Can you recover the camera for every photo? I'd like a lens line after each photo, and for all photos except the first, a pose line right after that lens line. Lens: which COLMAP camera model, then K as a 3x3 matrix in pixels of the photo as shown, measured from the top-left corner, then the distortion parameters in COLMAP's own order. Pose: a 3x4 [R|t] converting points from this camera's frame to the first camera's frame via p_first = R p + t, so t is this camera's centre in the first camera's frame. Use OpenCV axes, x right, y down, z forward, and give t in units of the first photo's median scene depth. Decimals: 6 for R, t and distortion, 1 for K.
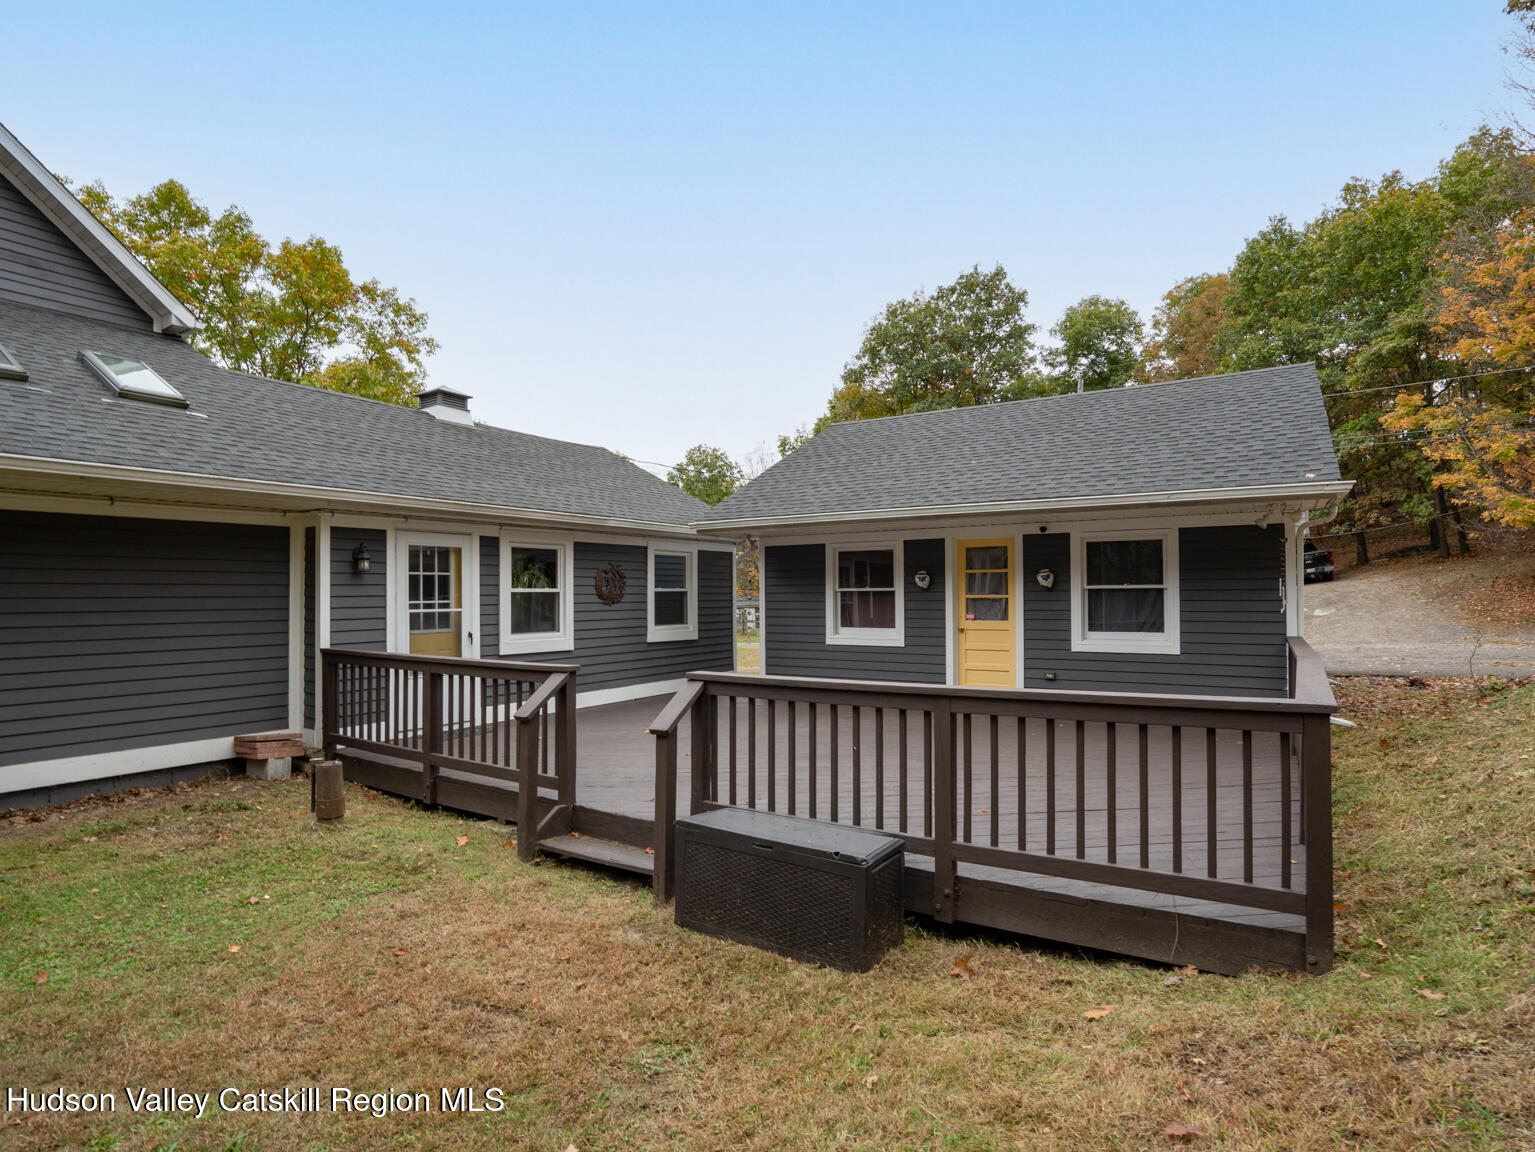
lens RADIAL K [[796.7, 0, 767.5], [0, 796.7, 576.0], [0, 0, 1]] dist [-0.084032, 0.065025]
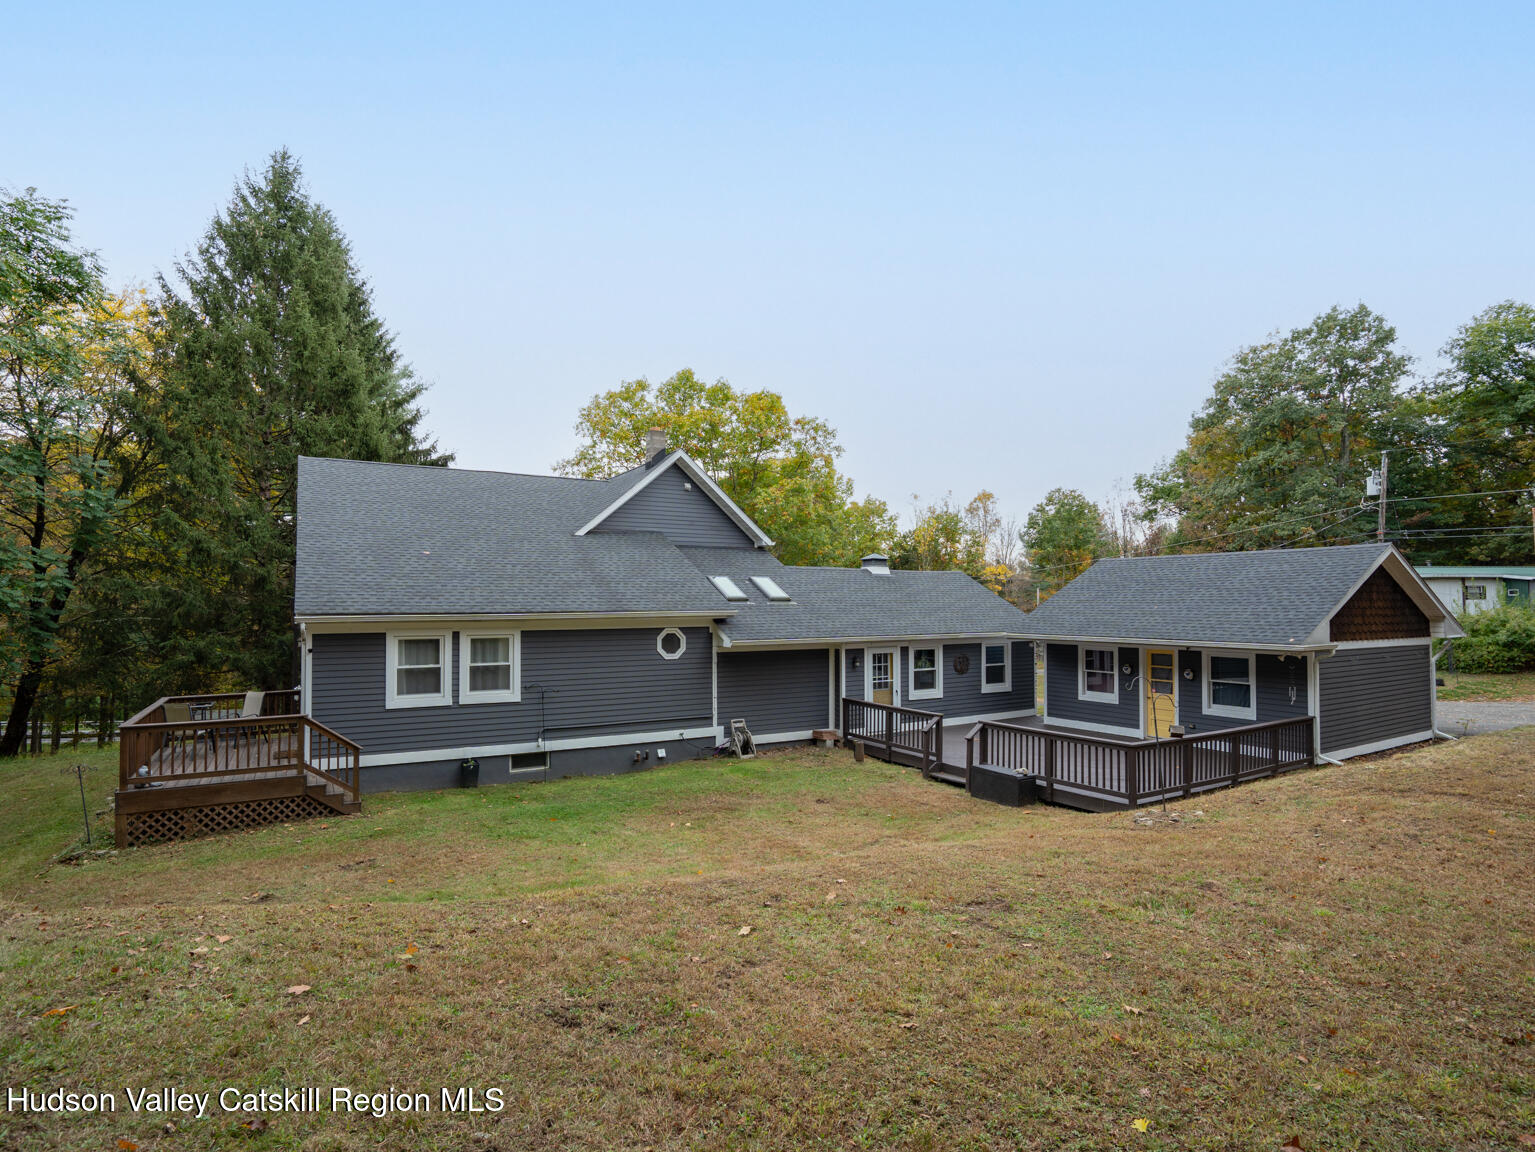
lens RADIAL K [[796.7, 0, 767.5], [0, 796.7, 576.0], [0, 0, 1]] dist [-0.084032, 0.065025]
pose [[0.894848, -0.010300, -0.446251, 0.301254], [0.005792, 0.999917, -0.011465, -0.226757], [0.446333, 0.007675, 0.894834, -1.172988]]
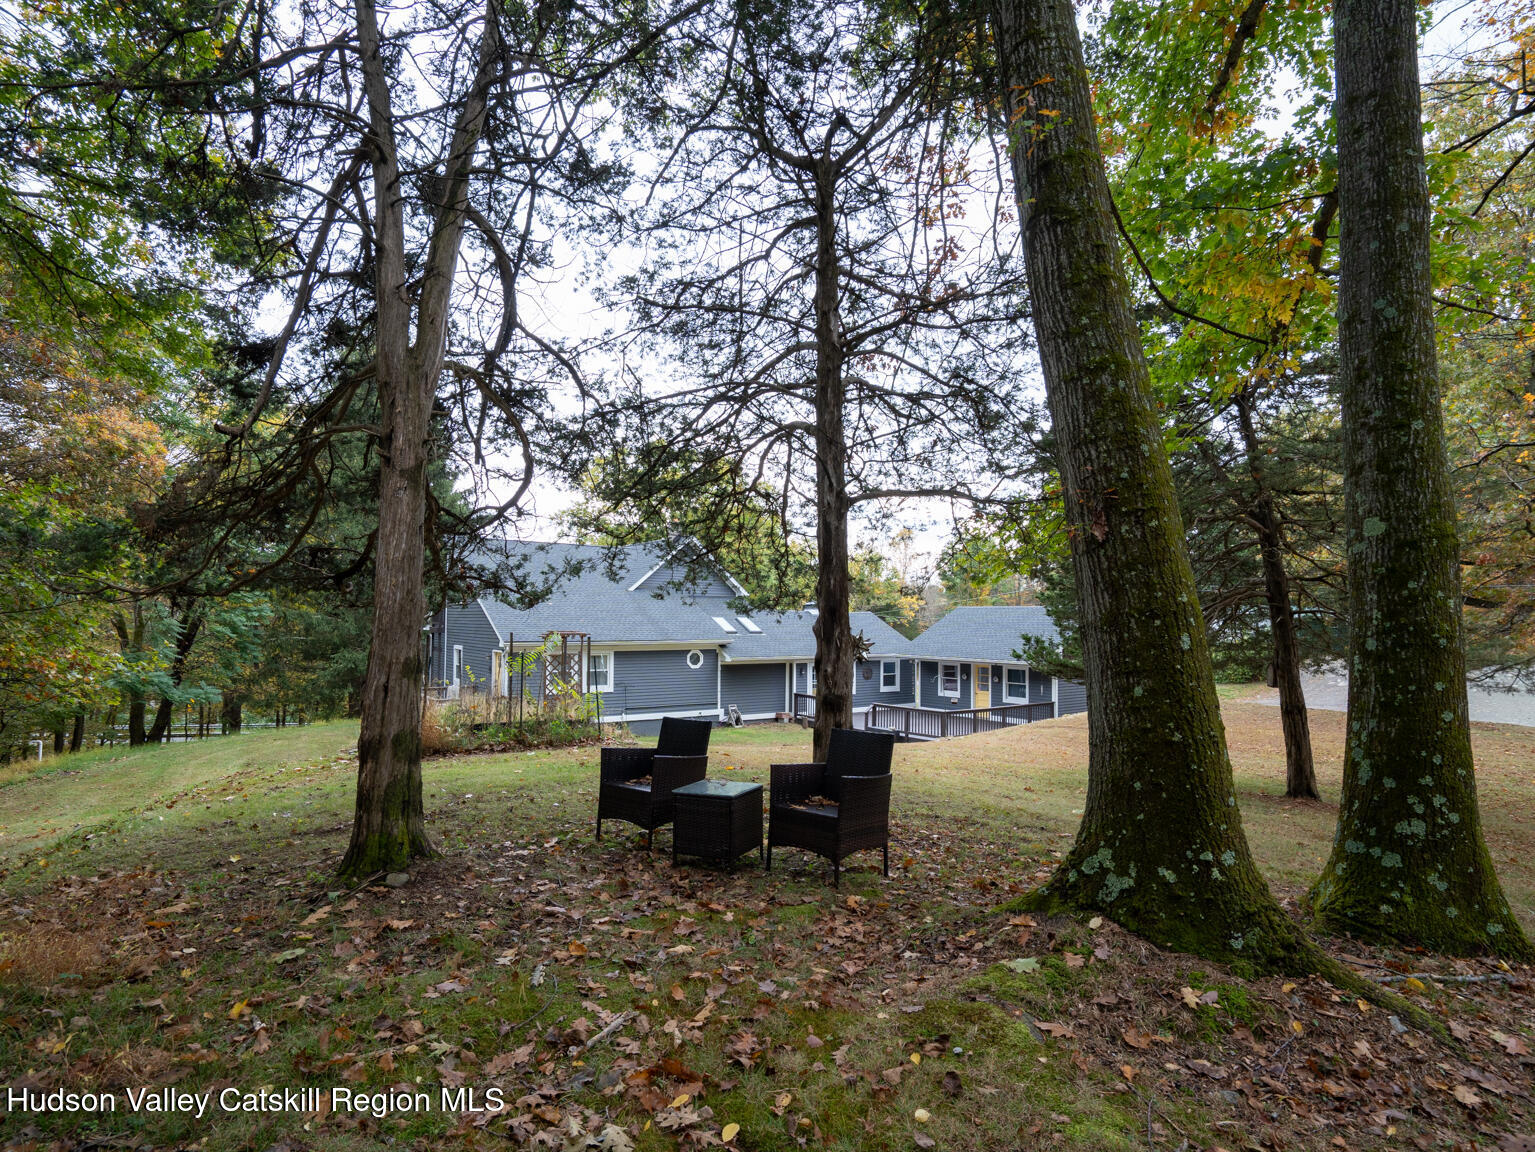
lens RADIAL K [[796.7, 0, 767.5], [0, 796.7, 576.0], [0, 0, 1]] dist [-0.084032, 0.065025]
pose [[0.929363, -0.004694, -0.369137, 0.714385], [-0.007158, 0.999502, -0.030732, -0.330118], [0.369098, 0.031204, 0.928867, -2.490179]]
